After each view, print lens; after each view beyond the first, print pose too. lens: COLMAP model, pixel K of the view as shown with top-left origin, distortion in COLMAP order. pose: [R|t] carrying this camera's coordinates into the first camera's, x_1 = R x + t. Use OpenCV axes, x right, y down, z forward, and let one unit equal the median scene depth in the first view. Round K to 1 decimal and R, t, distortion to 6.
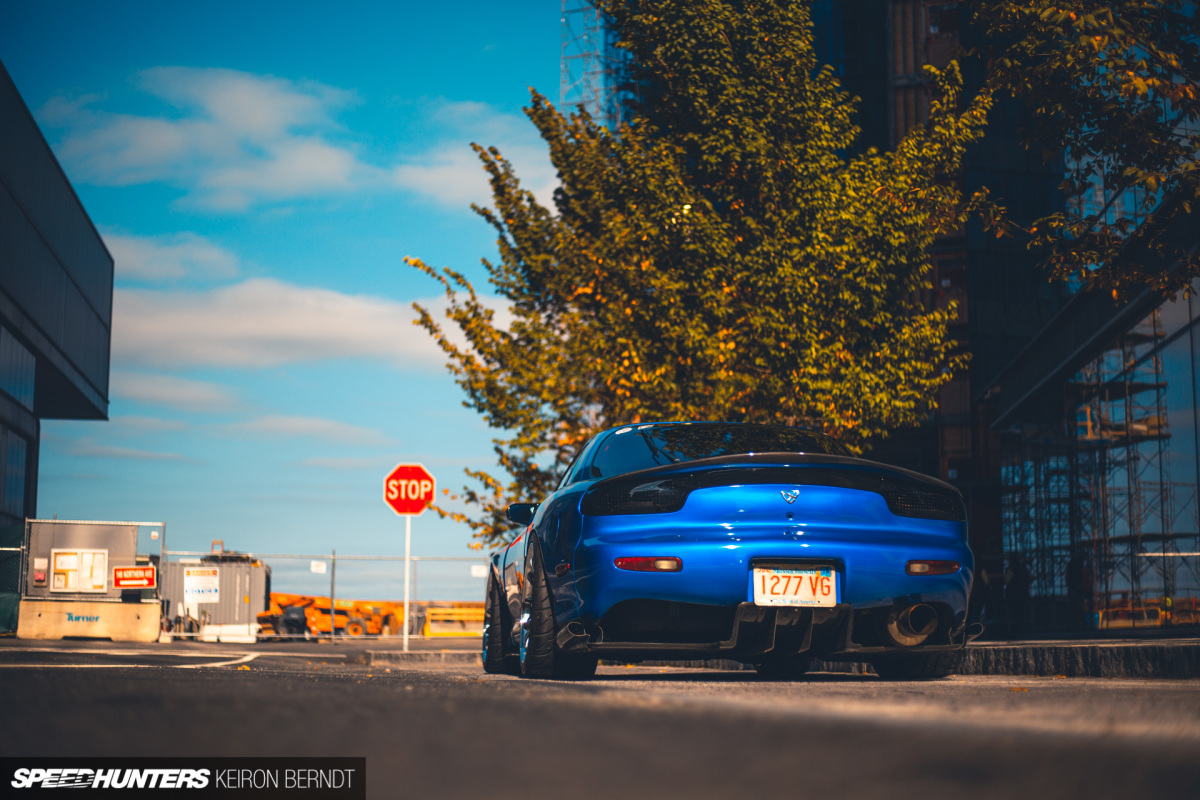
lens RADIAL K [[1757.0, 0, 600.0], [0, 1757.0, 400.0], [0, 0, 1]] dist [-0.078299, -0.029367]
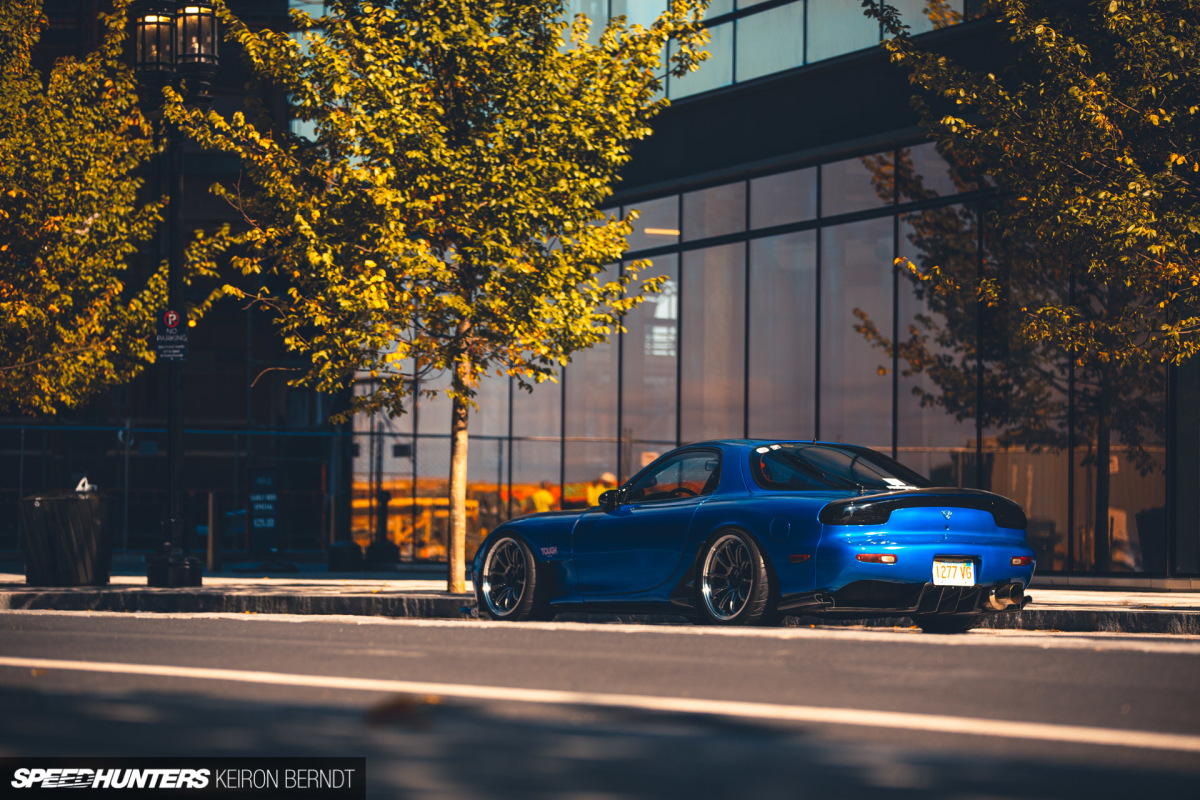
lens RADIAL K [[4102.8, 0, 600.0], [0, 4102.8, 400.0], [0, 0, 1]] dist [0.046057, 0.518628]
pose [[0.900849, 0.023412, 0.433502, -1.777581], [-0.067168, 0.994037, 0.085895, -0.344254], [-0.428906, -0.106496, 0.897050, -2.163907]]
